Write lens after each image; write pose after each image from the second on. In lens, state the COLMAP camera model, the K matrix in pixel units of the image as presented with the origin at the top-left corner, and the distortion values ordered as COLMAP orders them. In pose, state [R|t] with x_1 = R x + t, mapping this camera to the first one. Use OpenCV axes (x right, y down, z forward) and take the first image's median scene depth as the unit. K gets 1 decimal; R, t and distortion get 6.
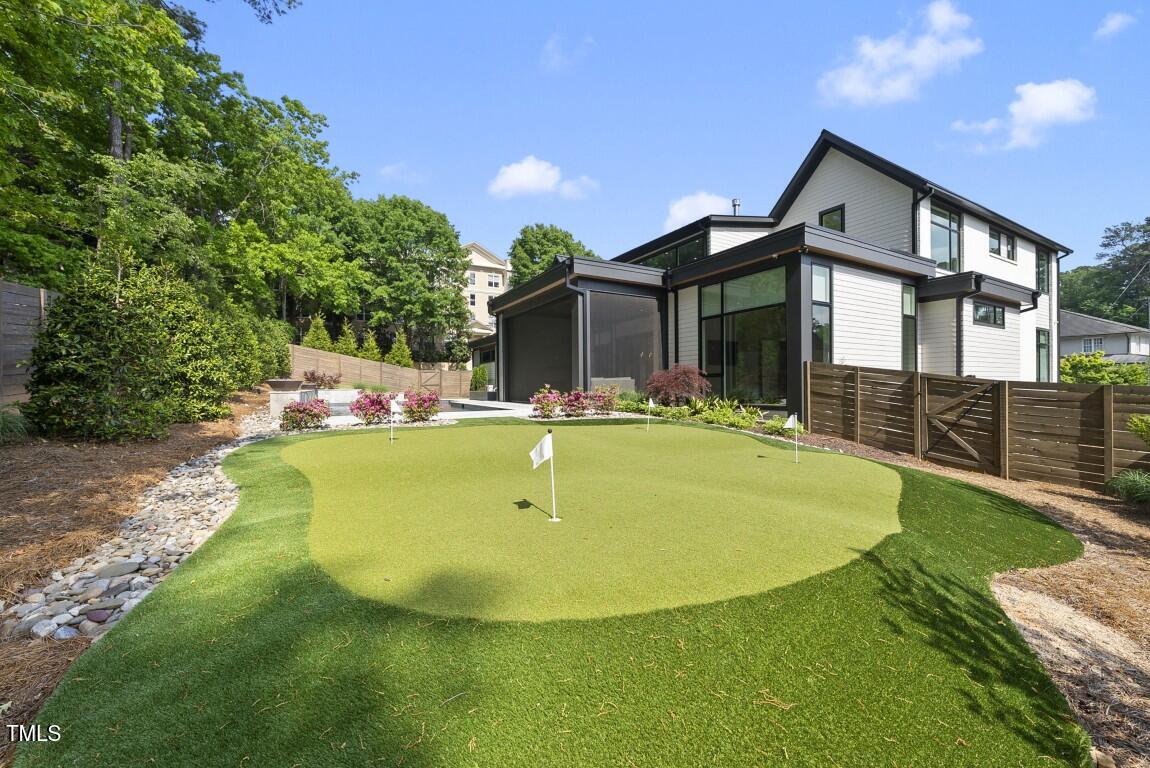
lens RADIAL K [[419.3, 0, 575.0], [0, 419.3, 384.0], [0, 0, 1]] dist [-0.003474, 0.000092]
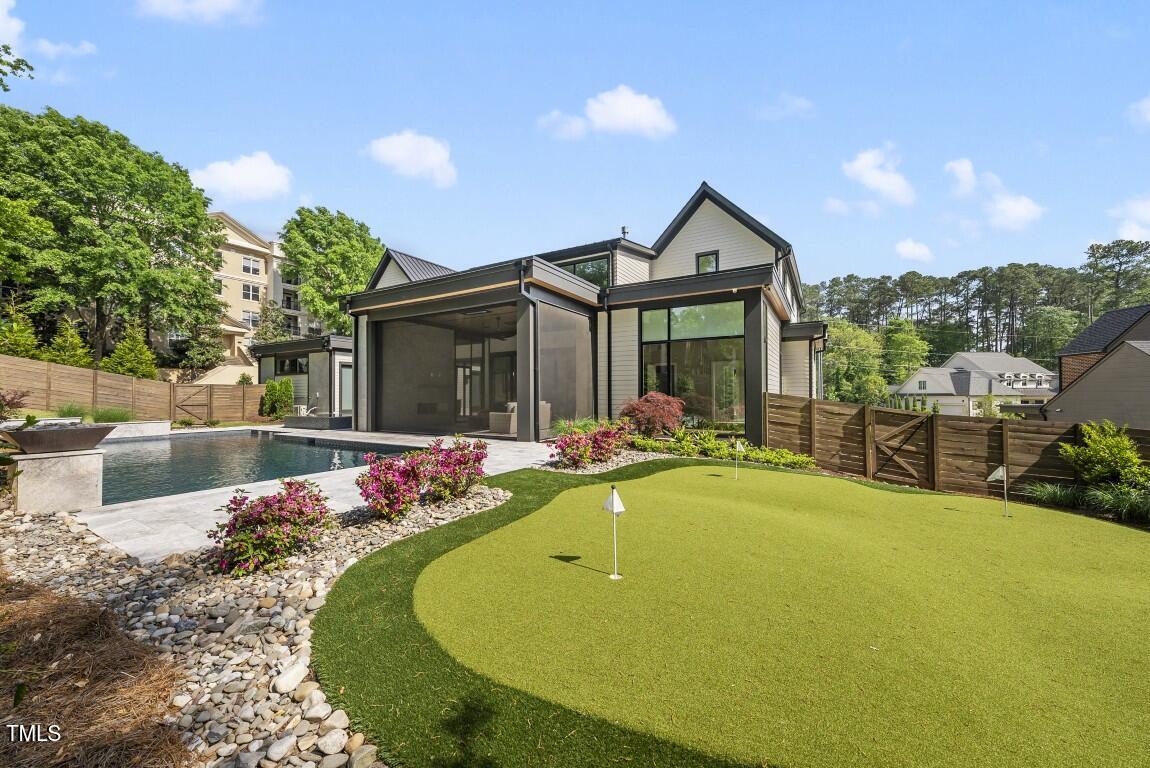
lens RADIAL K [[419.3, 0, 575.0], [0, 419.3, 384.0], [0, 0, 1]] dist [-0.003474, 0.000092]
pose [[0.875195, 0.018558, 0.483414, -0.519138], [-0.003768, 0.999495, -0.031549, -0.052493], [-0.483755, 0.025790, 0.874823, 0.405966]]
